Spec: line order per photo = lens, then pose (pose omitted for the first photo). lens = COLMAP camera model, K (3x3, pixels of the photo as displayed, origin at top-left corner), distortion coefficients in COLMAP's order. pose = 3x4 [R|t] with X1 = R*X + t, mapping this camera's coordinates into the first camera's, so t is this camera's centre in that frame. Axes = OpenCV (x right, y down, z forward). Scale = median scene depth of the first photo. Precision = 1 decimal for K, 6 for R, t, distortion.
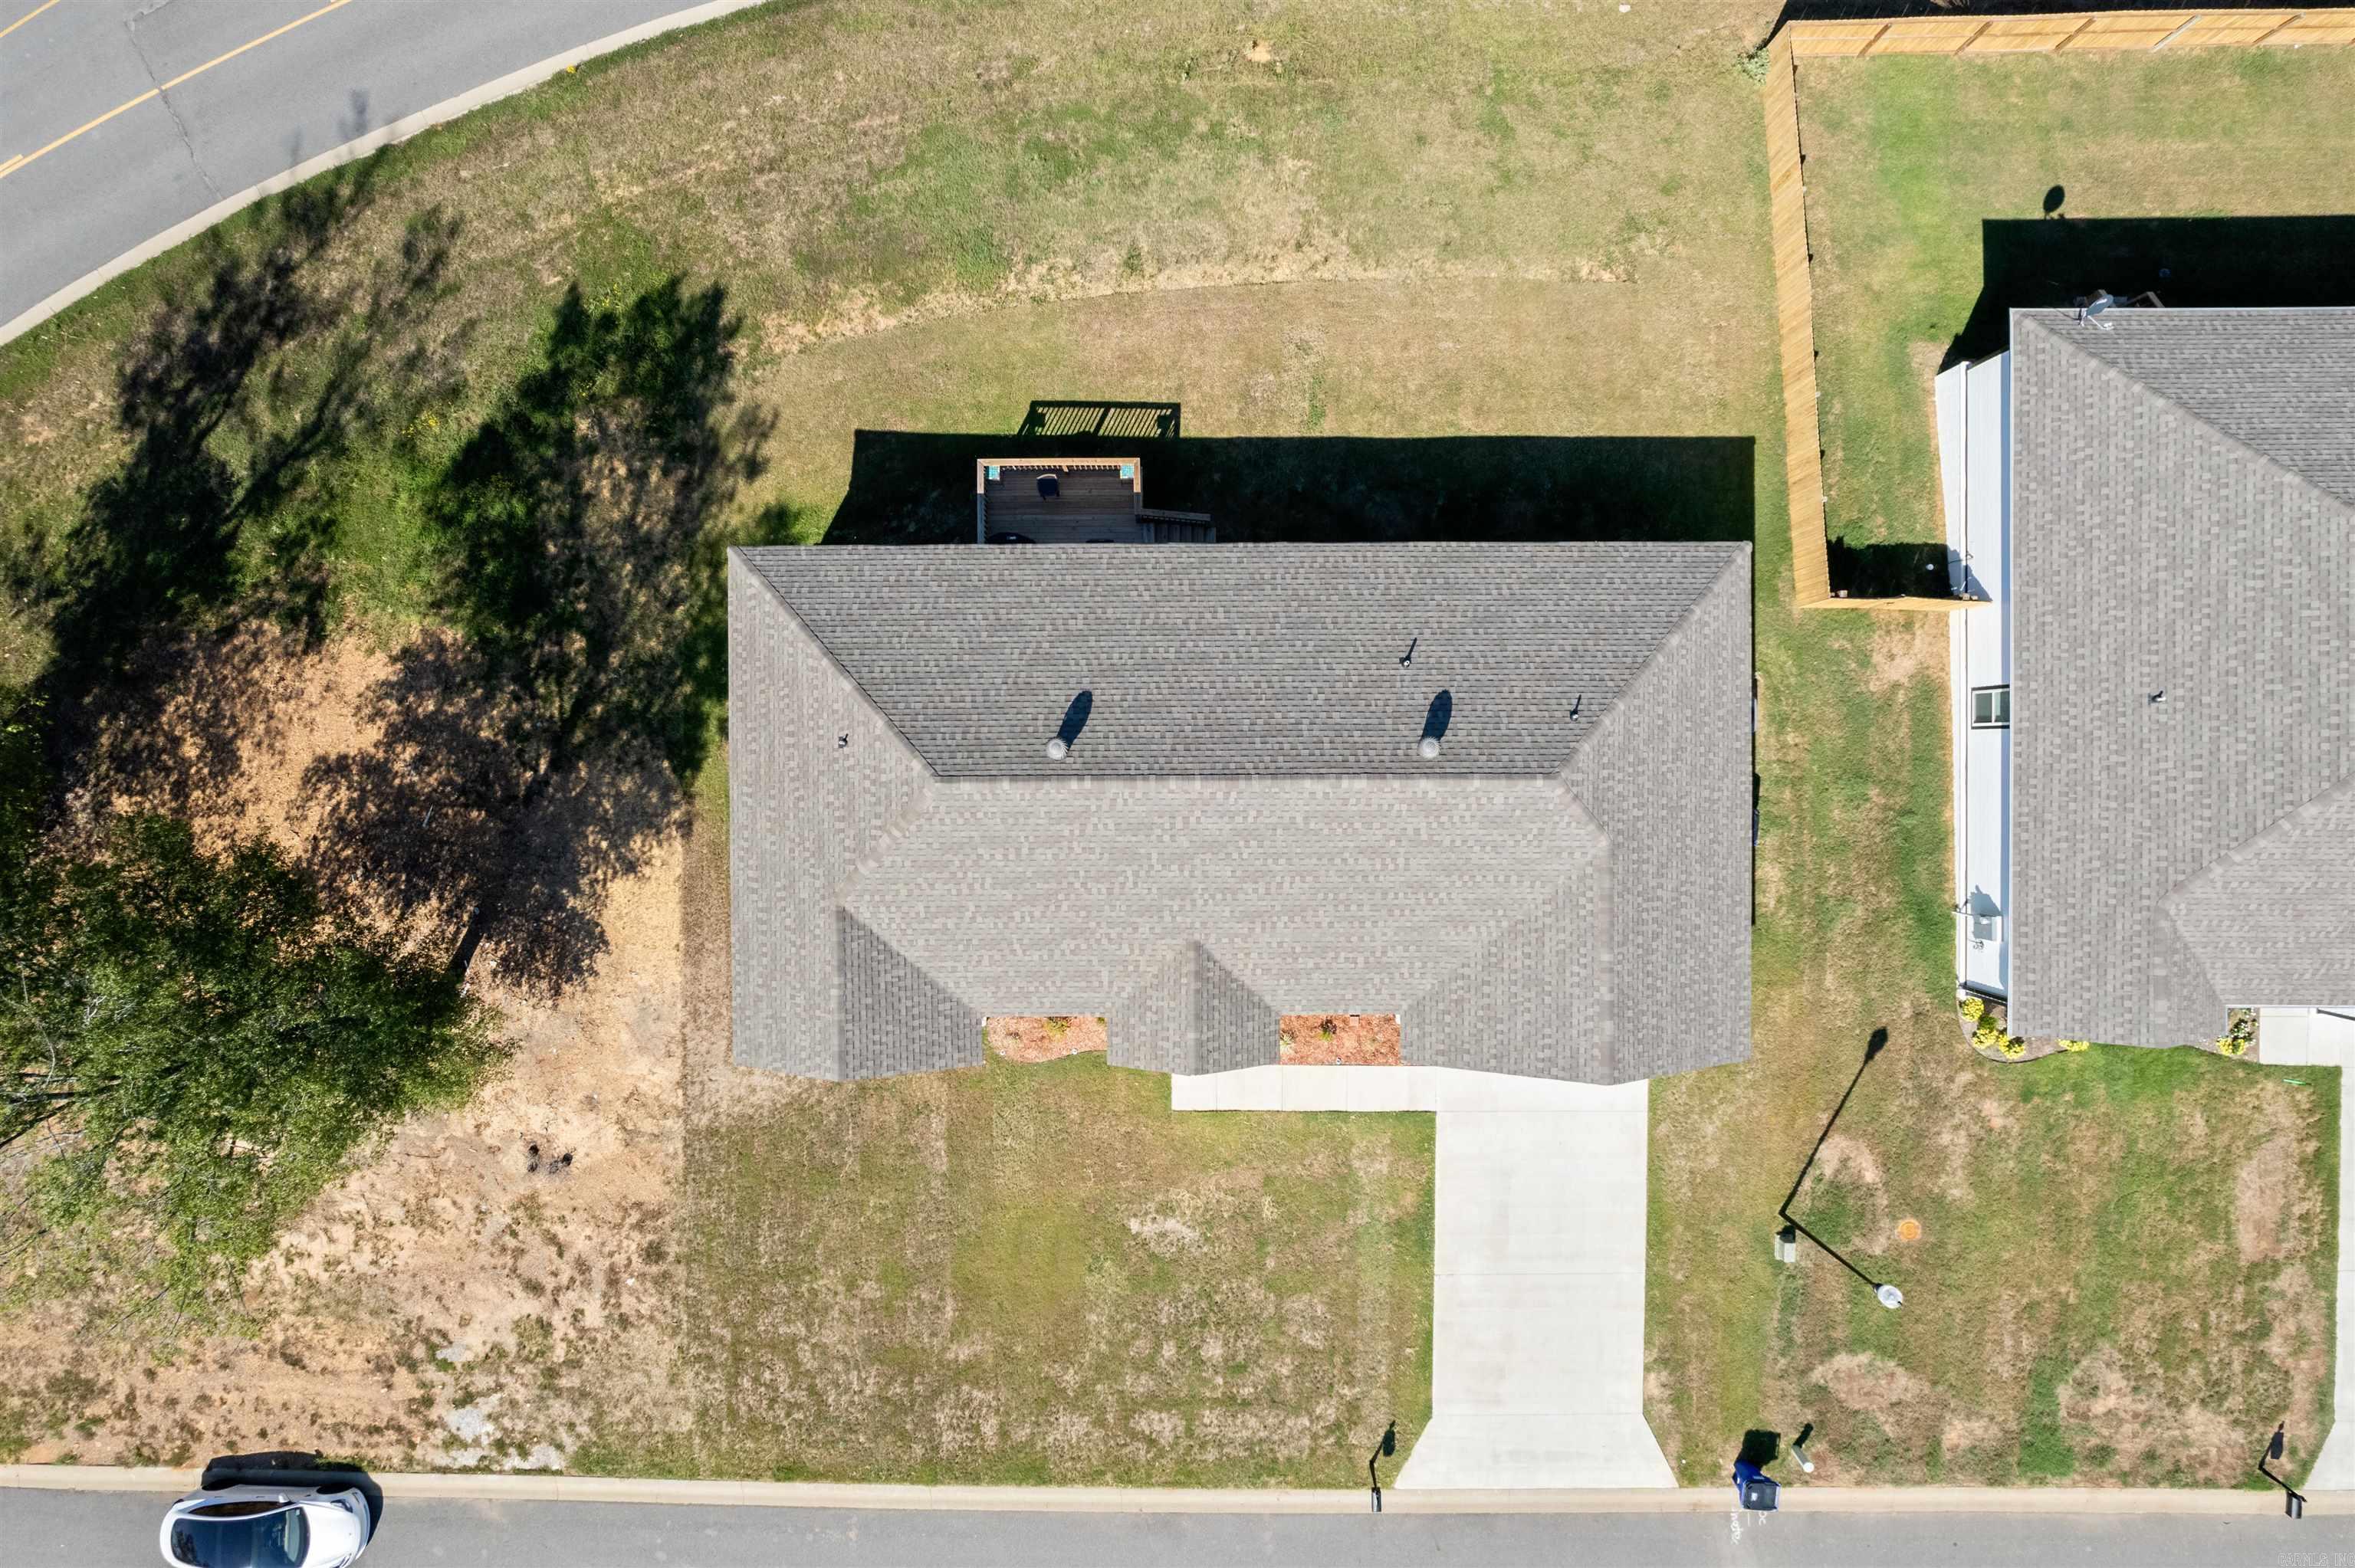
lens RADIAL K [[1511.4, 0, 1195.0], [0, 1511.4, 794.5], [0, 0, 1]] dist [-0.084699, 0.080174]
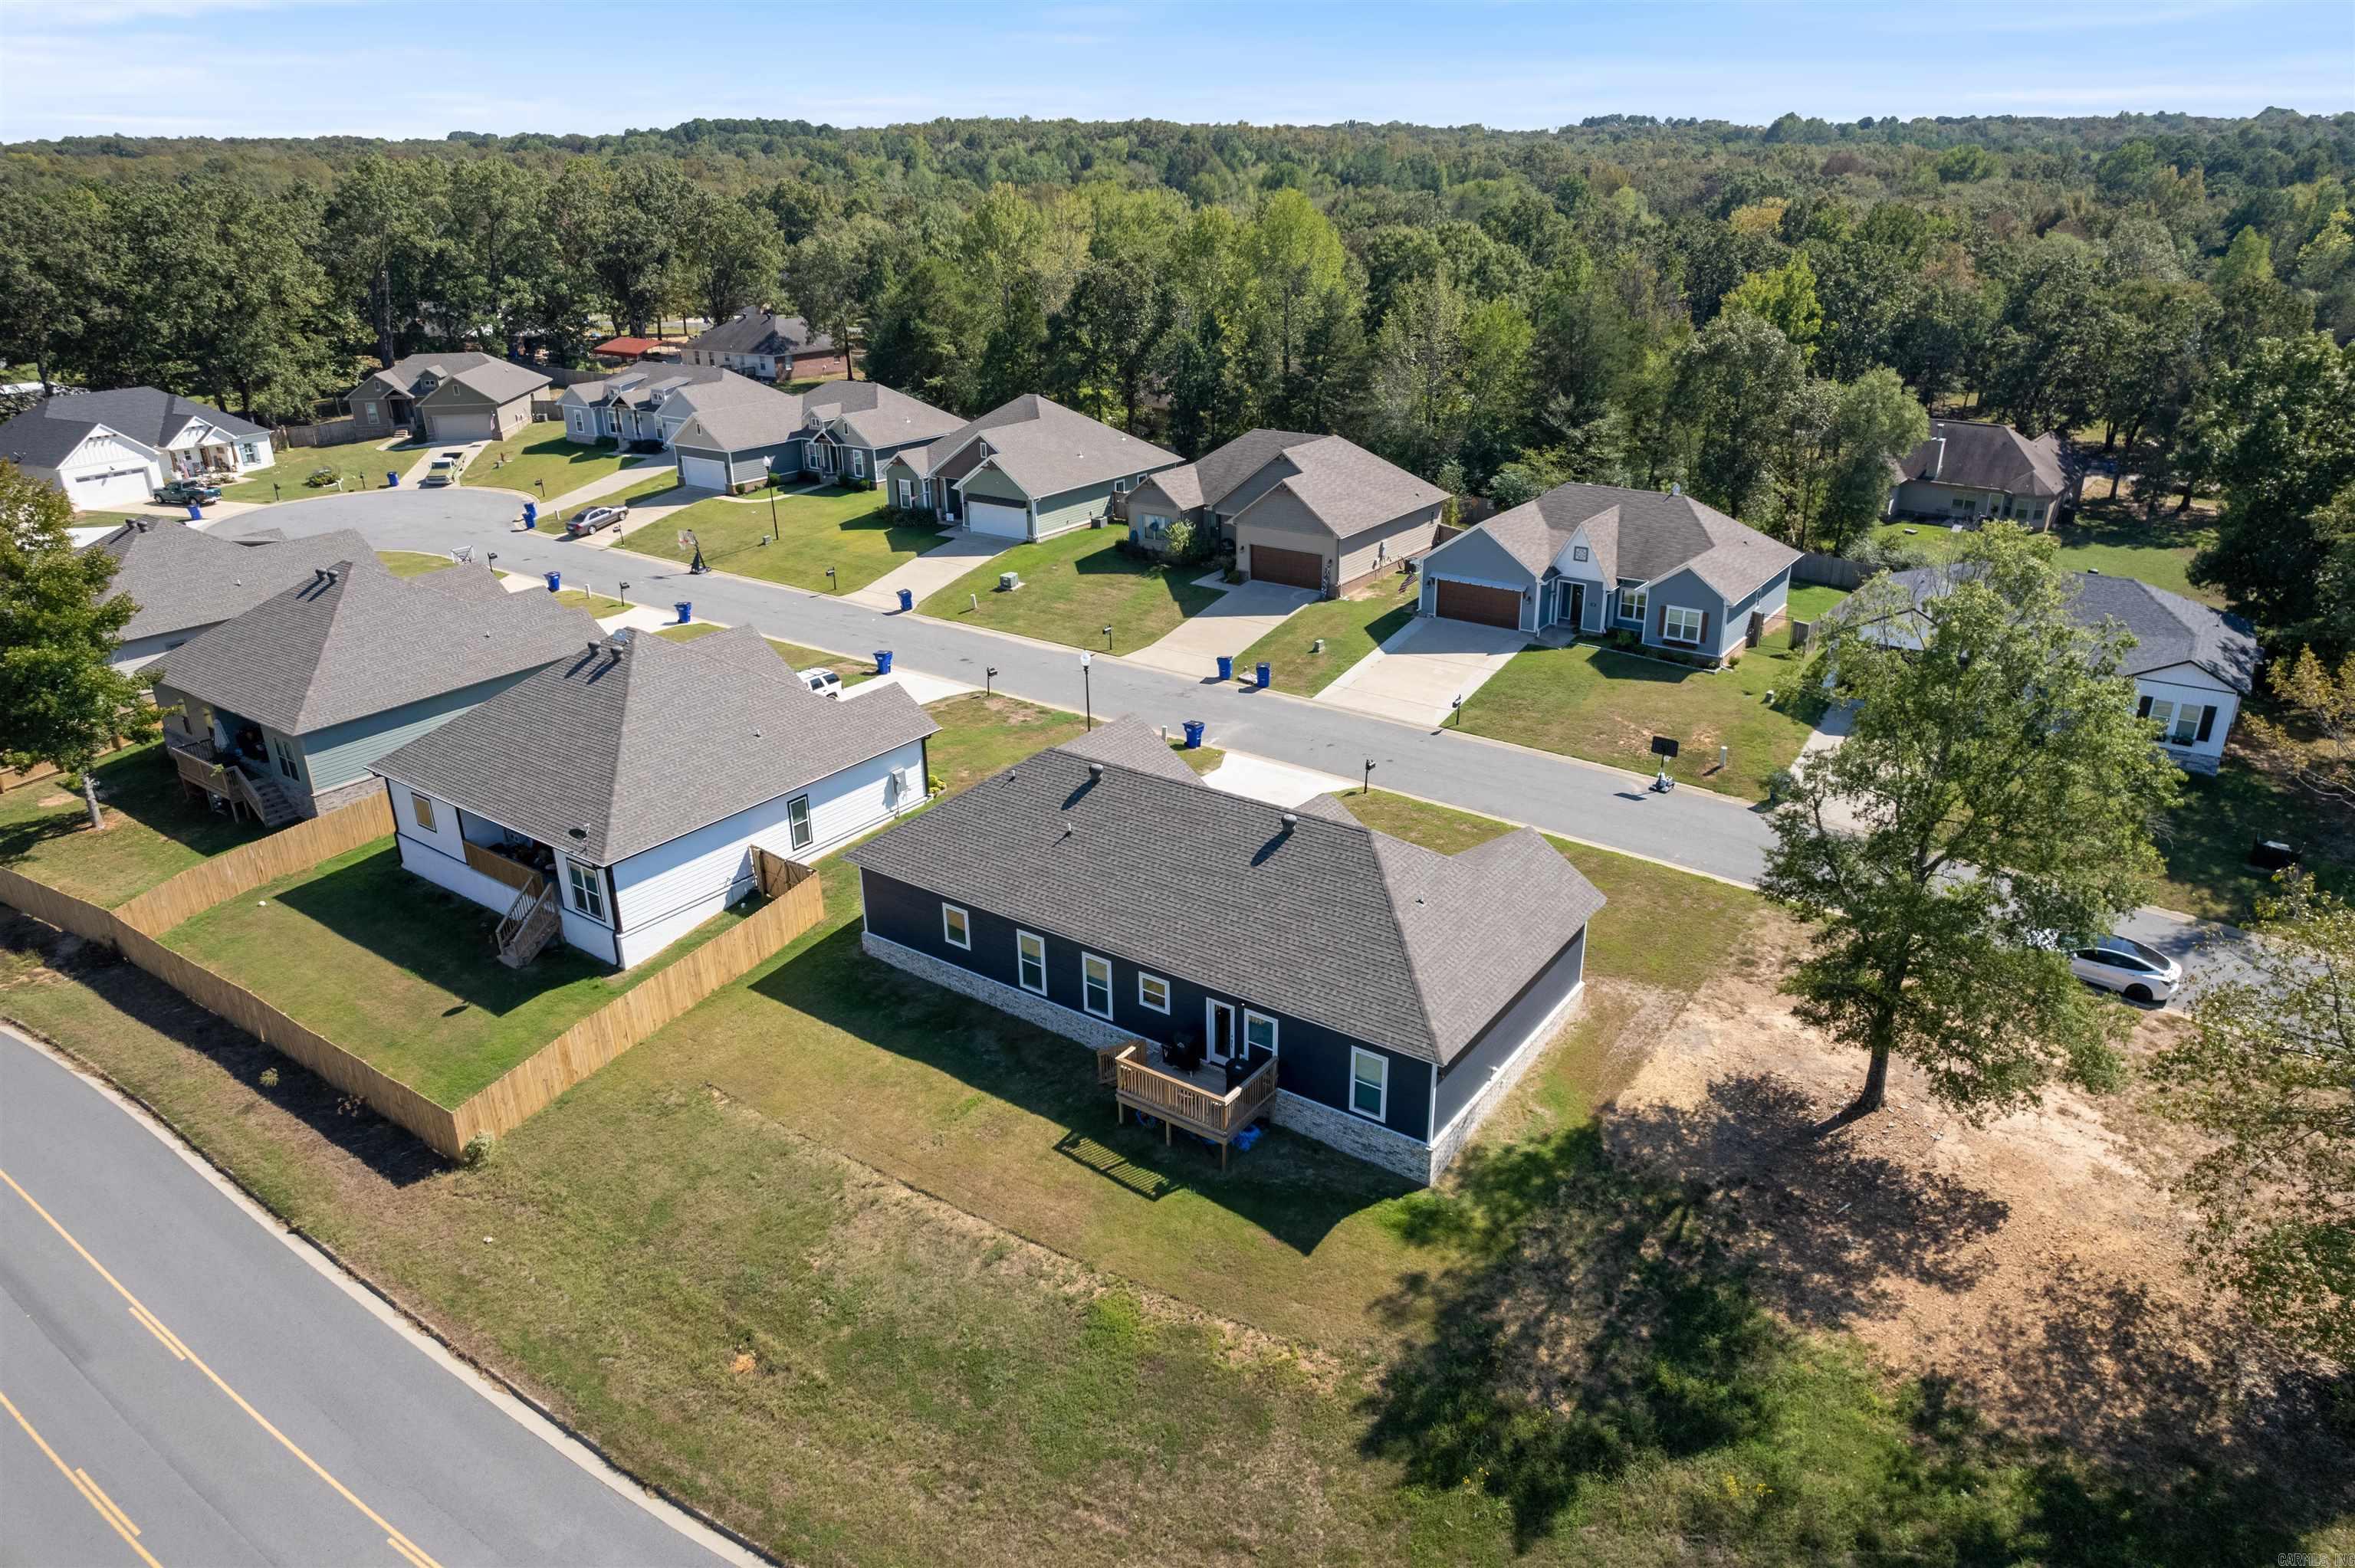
lens RADIAL K [[1499.7, 0, 1188.5], [0, 1499.7, 781.3], [0, 0, 1]] dist [-0.078988, 0.072719]
pose [[-0.812438, -0.209003, 0.544300, -0.655433], [0.582590, -0.327995, 0.743646, -0.954916], [0.023104, 0.921269, 0.388238, 0.305035]]
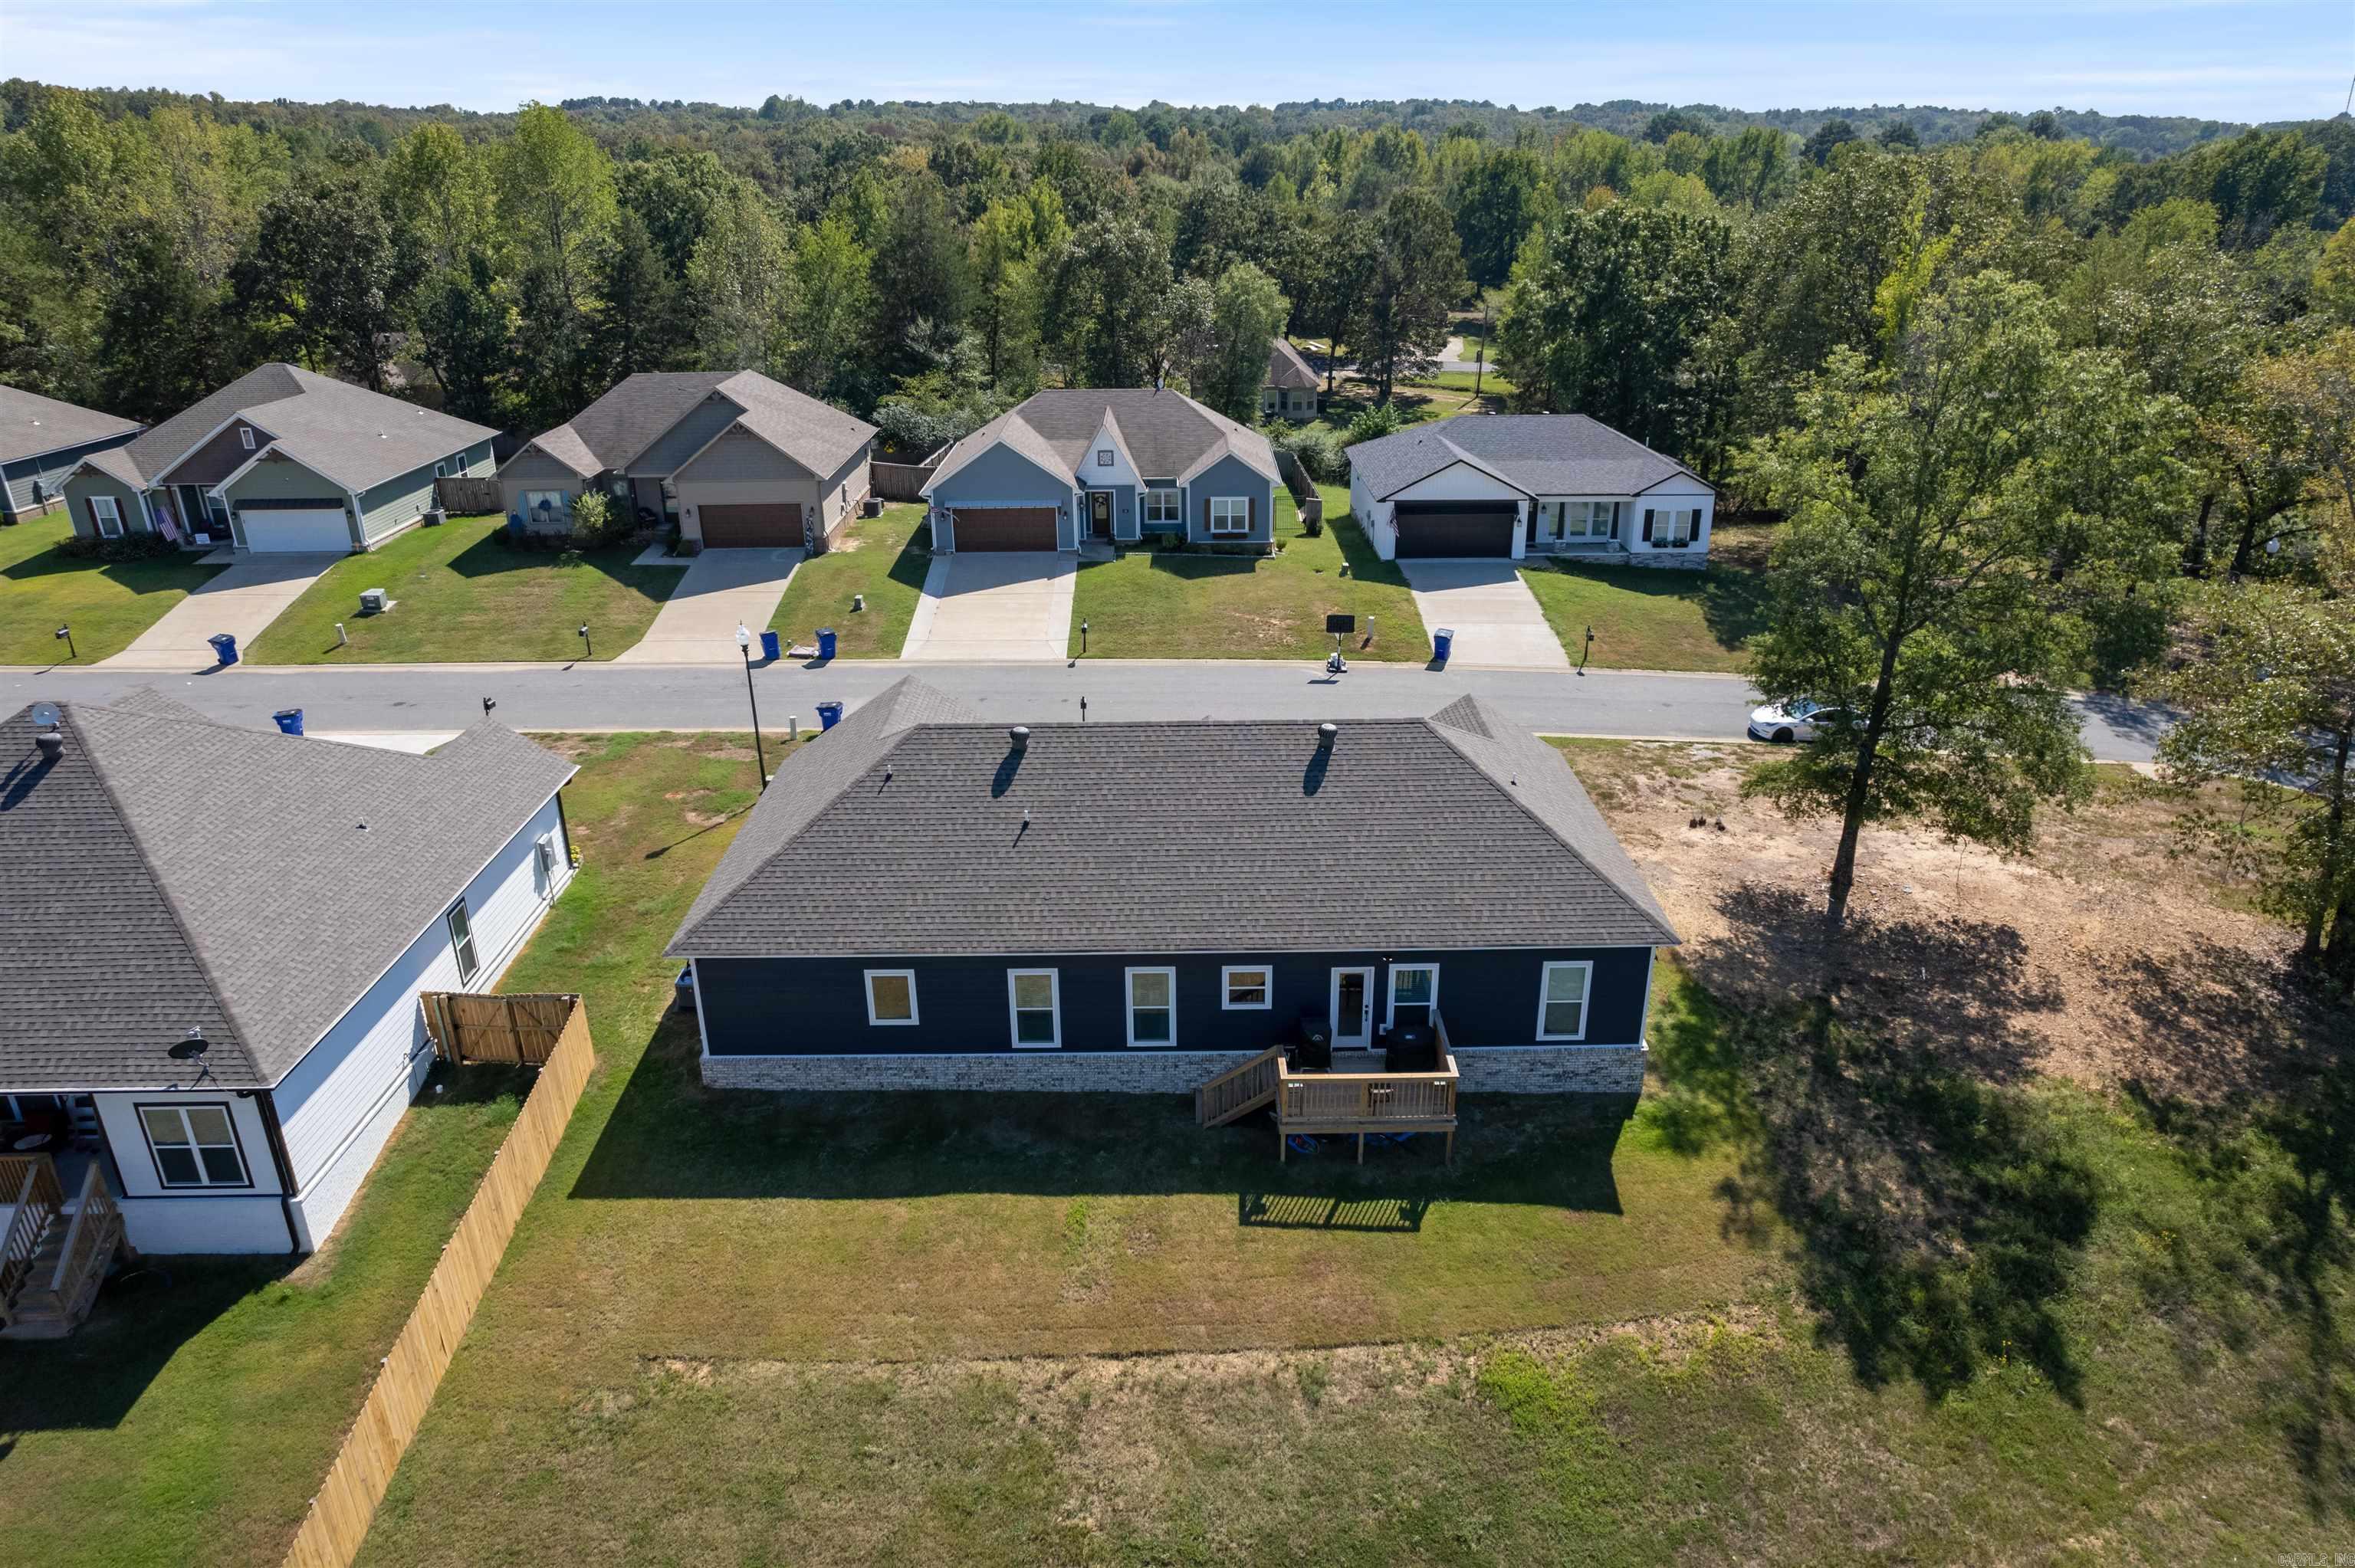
lens RADIAL K [[1499.7, 0, 1188.5], [0, 1499.7, 781.3], [0, 0, 1]] dist [-0.078988, 0.072719]
pose [[-0.999925, 0.012170, -0.001323, 0.016761], [-0.006114, -0.402884, 0.915230, -0.919671], [0.010605, 0.915170, 0.402929, 0.442121]]
